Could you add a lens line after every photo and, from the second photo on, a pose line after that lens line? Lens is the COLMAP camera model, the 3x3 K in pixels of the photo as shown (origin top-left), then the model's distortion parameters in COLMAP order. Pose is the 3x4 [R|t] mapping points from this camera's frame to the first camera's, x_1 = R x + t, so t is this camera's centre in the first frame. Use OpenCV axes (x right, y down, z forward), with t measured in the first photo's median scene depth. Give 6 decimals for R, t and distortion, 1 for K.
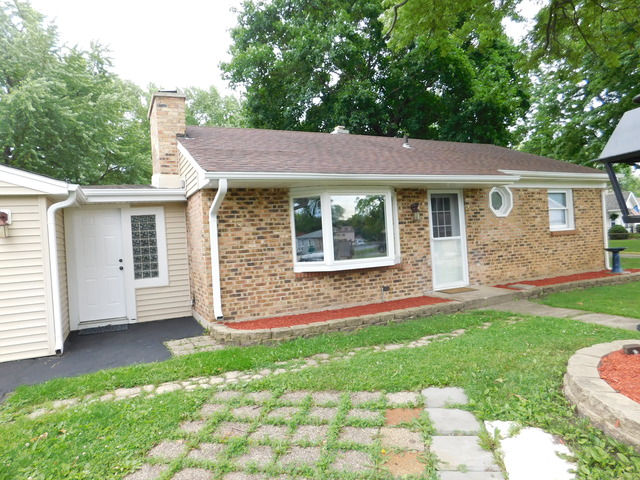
lens RADIAL K [[427.6, 0, 318.5], [0, 427.6, 239.4], [0, 0, 1]] dist [-0.067620, 0.056009]
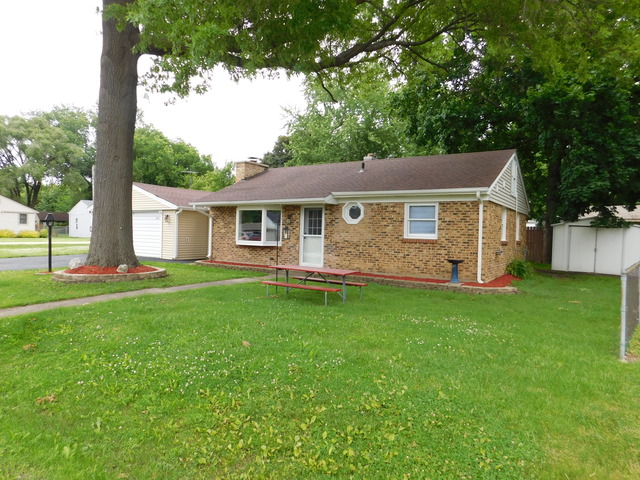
lens RADIAL K [[427.6, 0, 316.2], [0, 427.6, 239.1], [0, 0, 1]] dist [-0.067620, 0.056009]
pose [[0.498712, 0.083718, -0.862715, 1.772298], [-0.053106, 0.996406, 0.065993, -0.100971], [0.865139, 0.012904, 0.501366, 0.205542]]
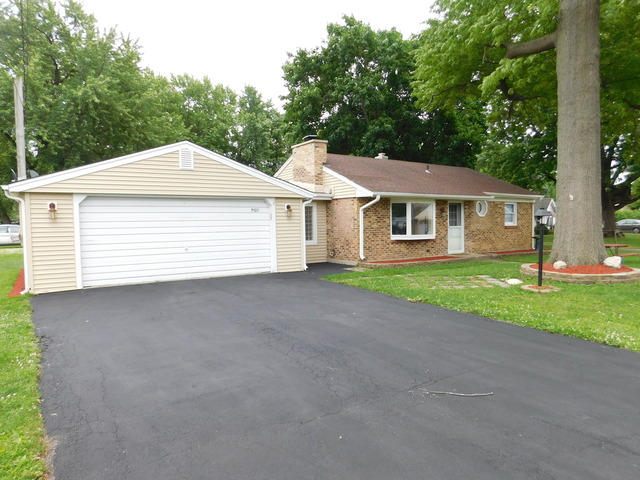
lens RADIAL K [[427.6, 0, 321.3], [0, 427.6, 236.5], [0, 0, 1]] dist [-0.067620, 0.056009]
pose [[0.989604, 0.044015, 0.136916, -0.561762], [-0.047731, 0.998572, 0.023976, 0.024457], [-0.135665, -0.030261, 0.990293, -0.816720]]
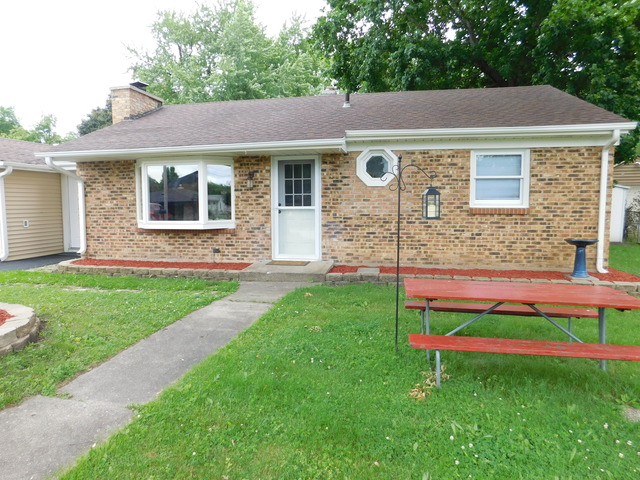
lens RADIAL K [[427.6, 0, 318.8], [0, 427.6, 245.2], [0, 0, 1]] dist [-0.067620, 0.056009]
pose [[0.793510, 0.110818, -0.598382, 0.952346], [-0.043318, 0.991072, 0.126099, -0.043920], [0.607013, -0.074140, 0.791226, 0.282023]]
